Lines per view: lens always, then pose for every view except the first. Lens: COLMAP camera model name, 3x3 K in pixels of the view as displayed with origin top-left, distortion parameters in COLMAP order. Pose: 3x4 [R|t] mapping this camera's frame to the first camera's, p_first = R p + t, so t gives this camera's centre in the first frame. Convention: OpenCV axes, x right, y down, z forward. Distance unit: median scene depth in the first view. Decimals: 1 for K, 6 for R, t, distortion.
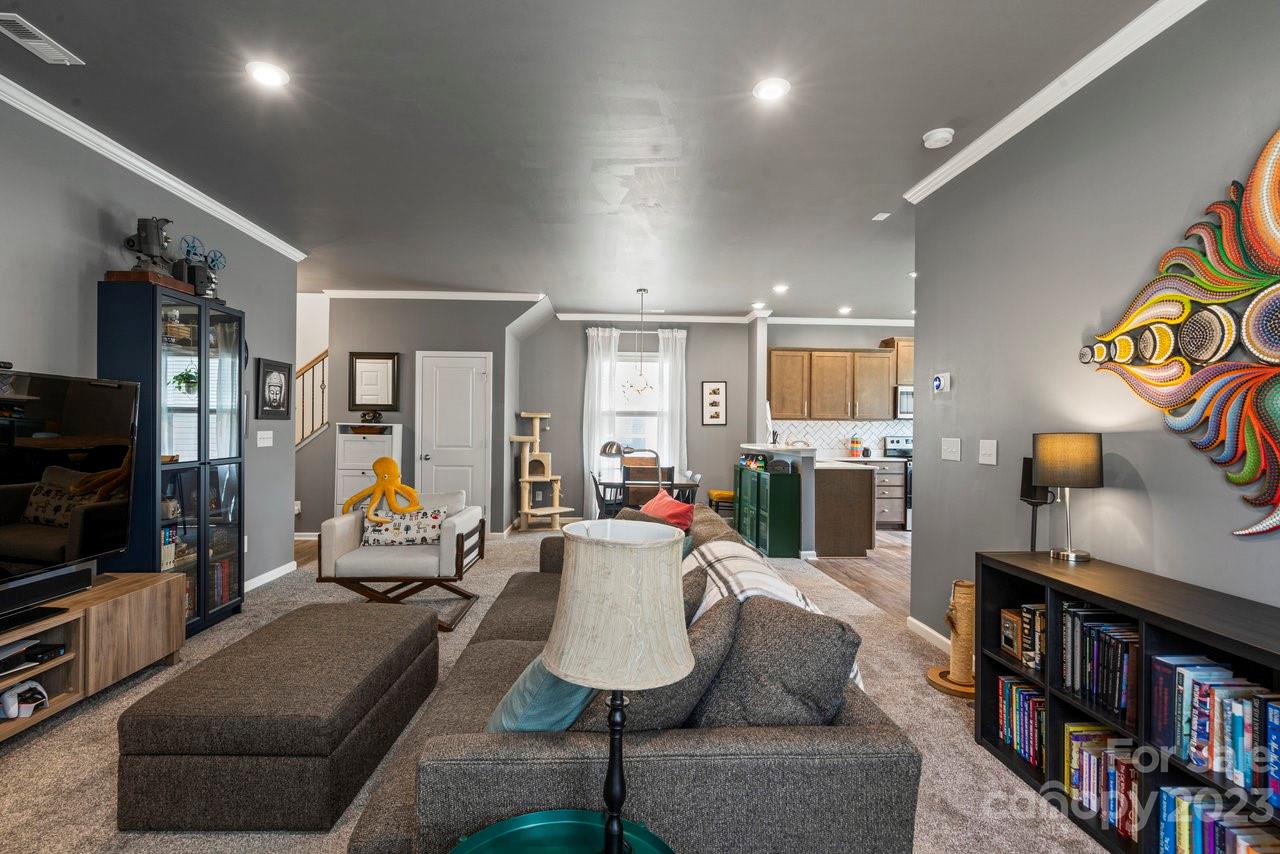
lens RADIAL K [[608.2, 0, 640.0], [0, 608.2, 427.0], [0, 0, 1]] dist [0.000751, 0.000135]
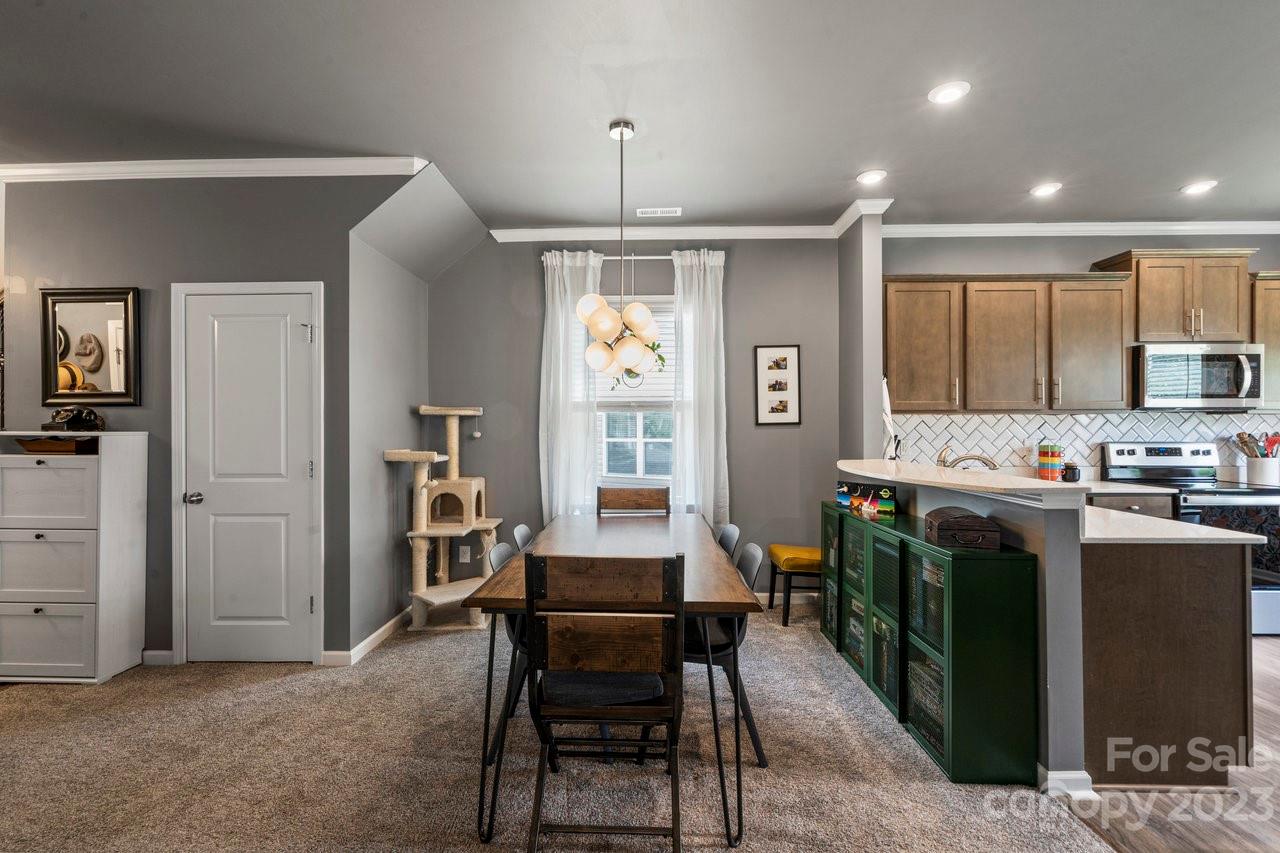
lens RADIAL K [[588.0, 0, 640.0], [0, 588.0, 426.5], [0, 0, 1]] dist [0.001975, 0.001084]
pose [[0.996748, -0.012478, -0.079609, 0.042057], [0.012380, 0.999922, -0.001723, -0.002446], [0.079624, 0.000732, 0.996825, 0.482758]]
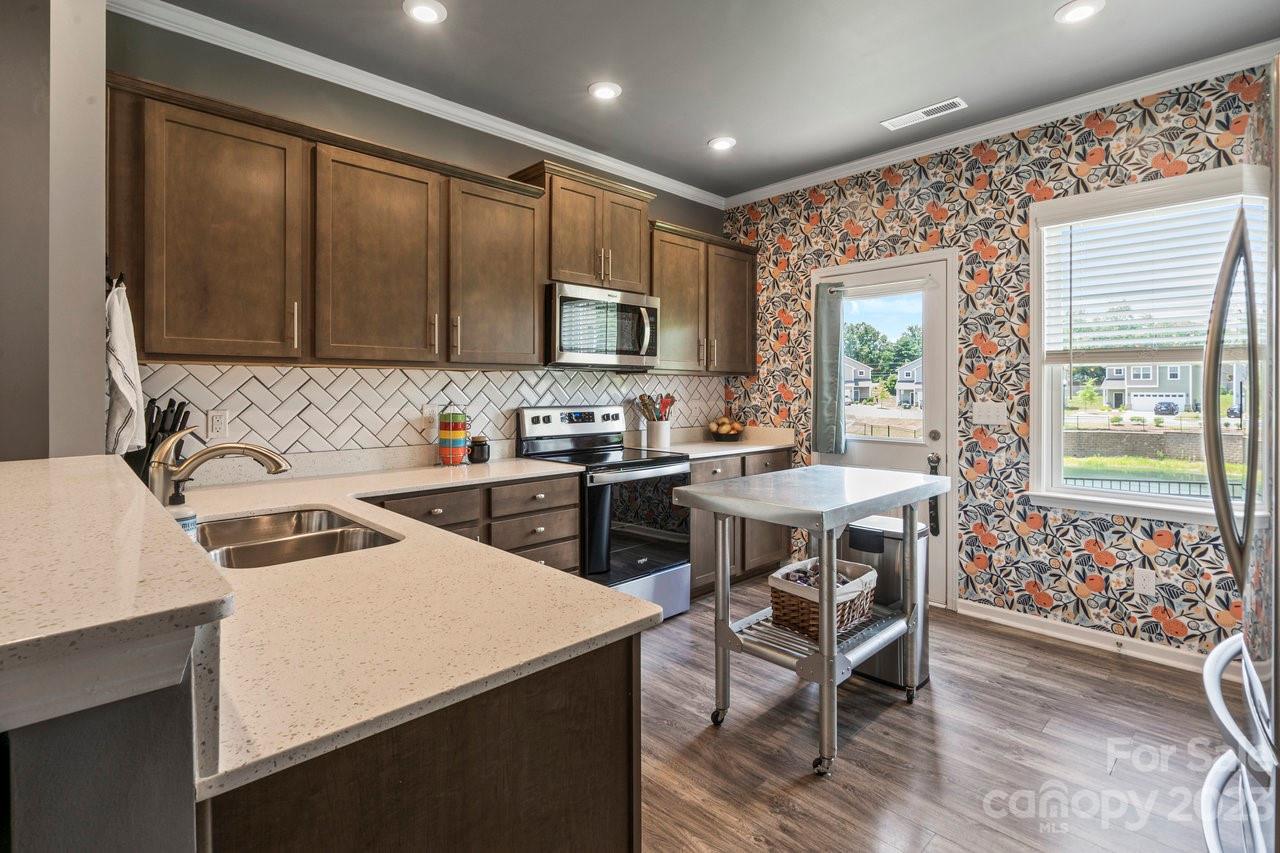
lens RADIAL K [[606.5, 0, 640.7], [0, 606.5, 387.8], [0, 0, 1]] dist [-0.001521, 0.001214]
pose [[0.763723, -0.008701, 0.645486, 0.212558], [0.007239, 0.999962, 0.004914, 0.000801], [-0.645504, 0.000920, 0.763756, 0.671371]]
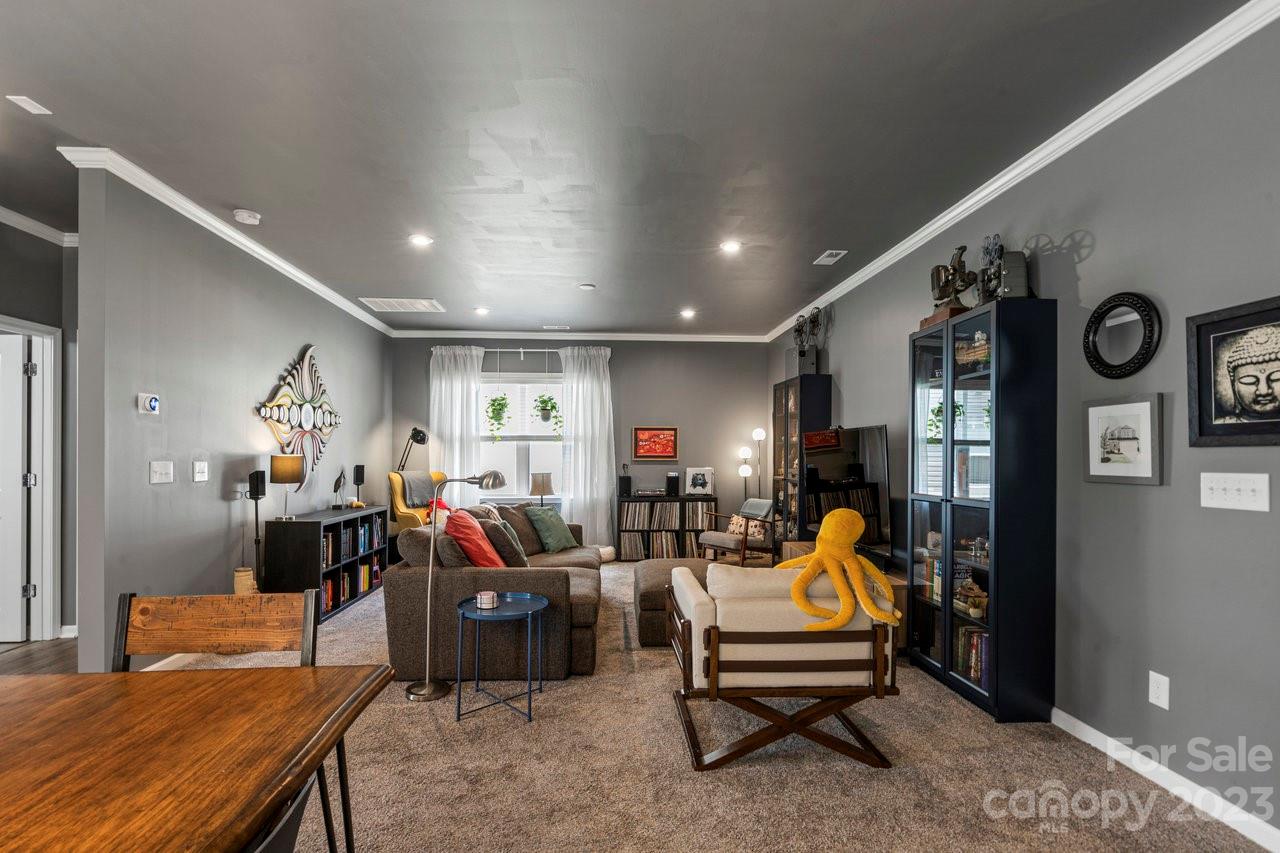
lens RADIAL K [[598.0, 0, 630.7], [0, 598.0, 454.7], [0, 0, 1]] dist [-0.002787, 0.000245]
pose [[-0.999925, -0.012037, 0.002304, -0.116644], [-0.012041, 0.999926, -0.001556, -0.000471], [-0.002285, -0.001584, -0.999996, 0.884403]]
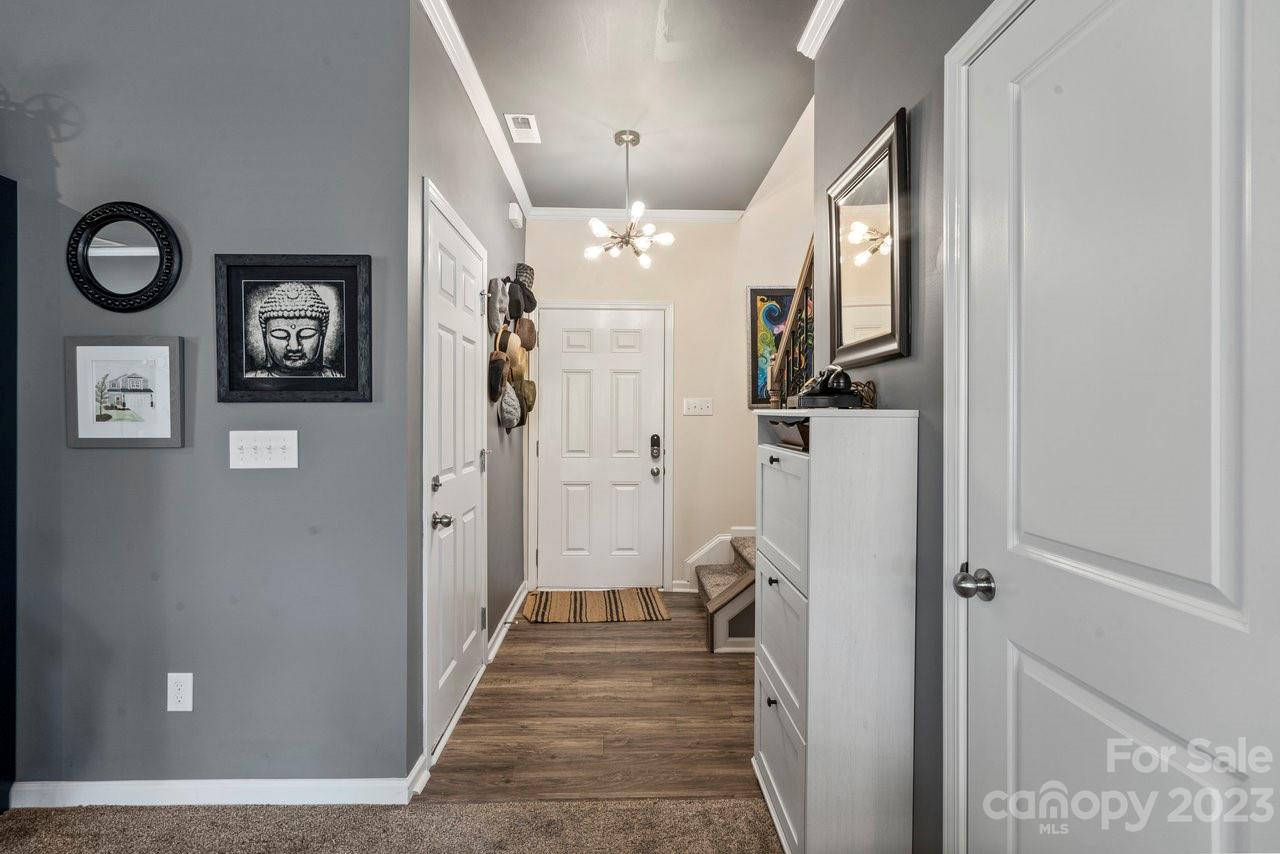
lens RADIAL K [[593.5, 0, 636.1], [0, 593.5, 419.7], [0, 0, 1]] dist [-0.000501, 0.000687]
pose [[-0.047397, -0.006511, -0.998855, -0.141586], [-0.001805, 0.999978, -0.006433, 0.000856], [0.998875, 0.001498, -0.047407, 0.787829]]
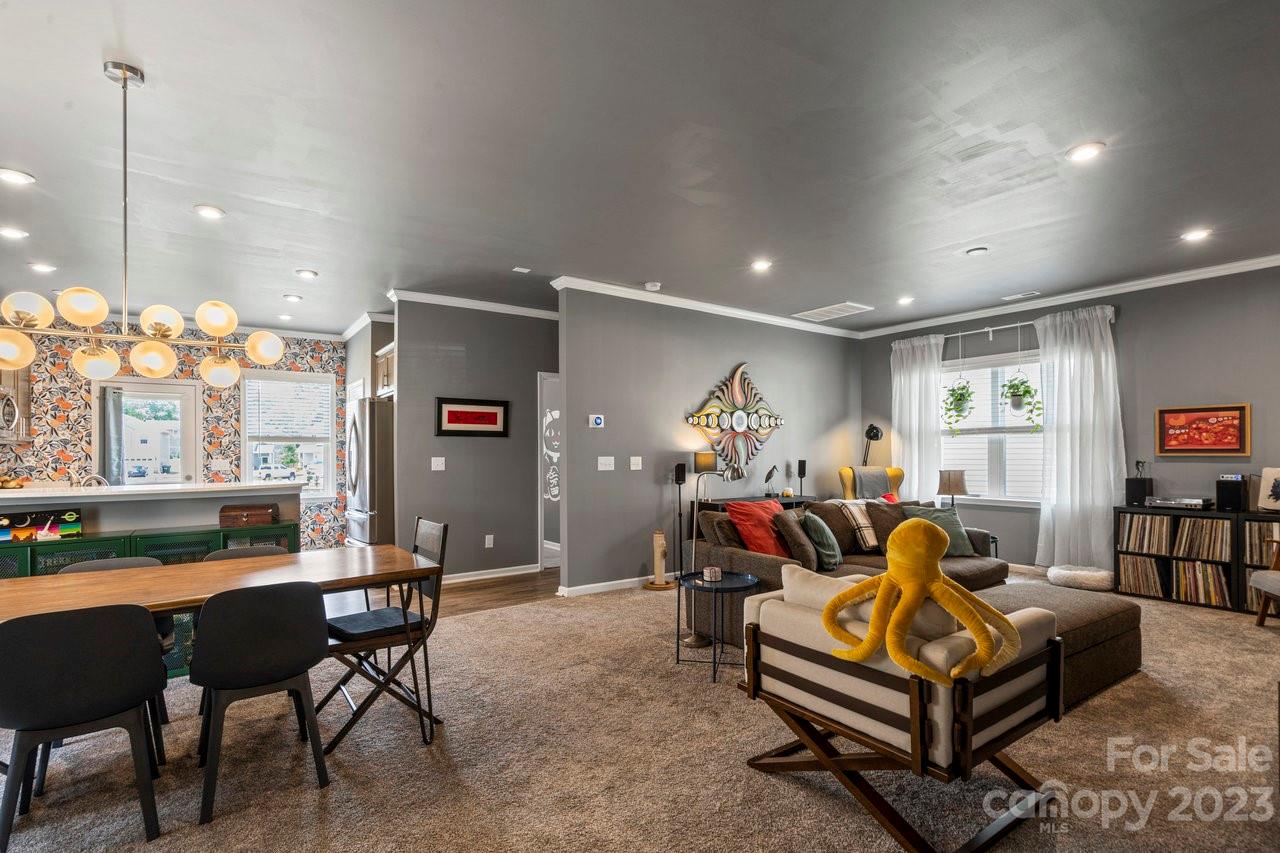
lens RADIAL K [[600.5, 0, 631.1], [0, 600.5, 450.3], [0, 0, 1]] dist [-0.005888, -0.000189]
pose [[-0.524252, -0.004585, 0.851551, -0.385587], [0.000007, 0.999985, 0.005389, -0.003302], [-0.851563, 0.002831, -0.524244, 0.789756]]
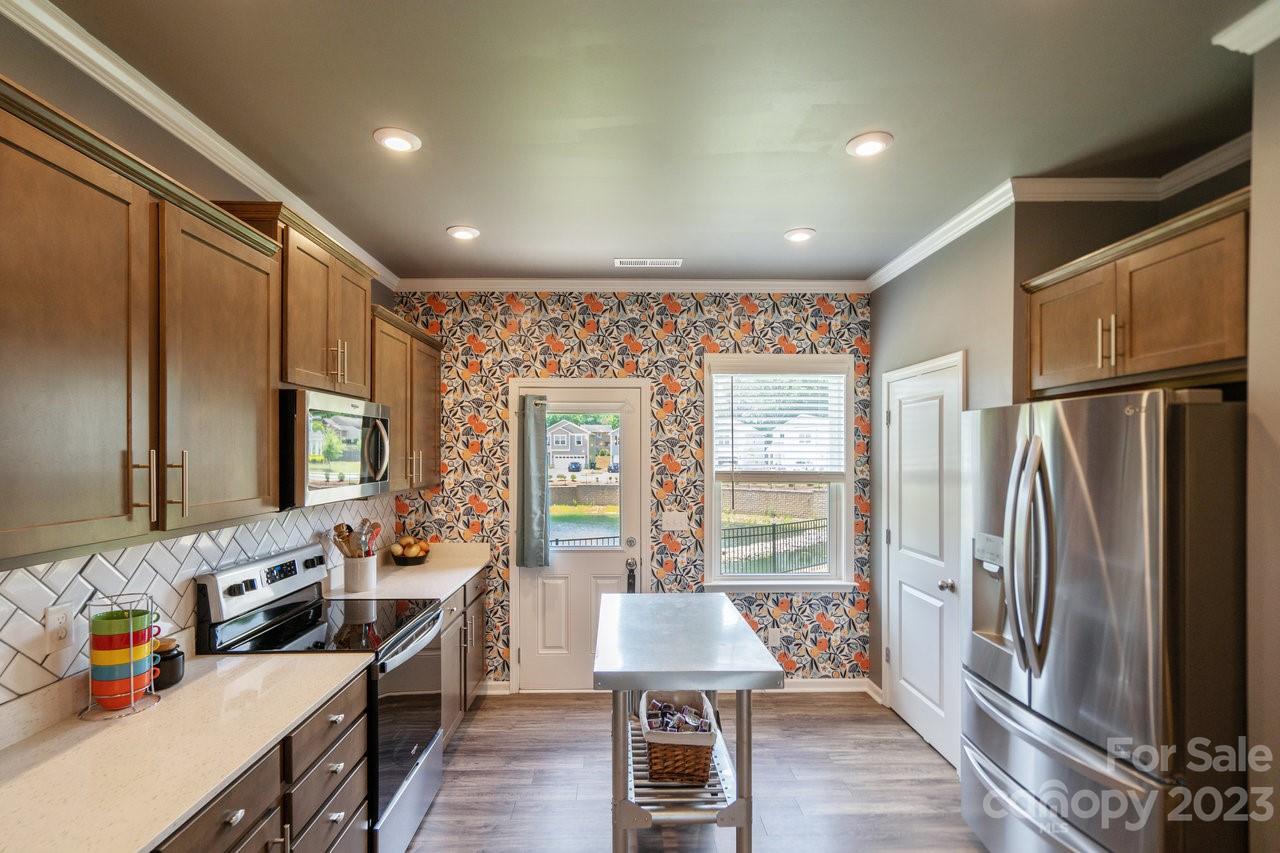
lens RADIAL K [[598.0, 0, 630.7], [0, 598.0, 454.7], [0, 0, 1]] dist [-0.002787, 0.000245]
pose [[0.046369, -0.017005, 0.998780, 0.167177], [-0.001492, 0.999853, 0.017093, -0.043401], [-0.998923, -0.002283, 0.046337, 0.857348]]
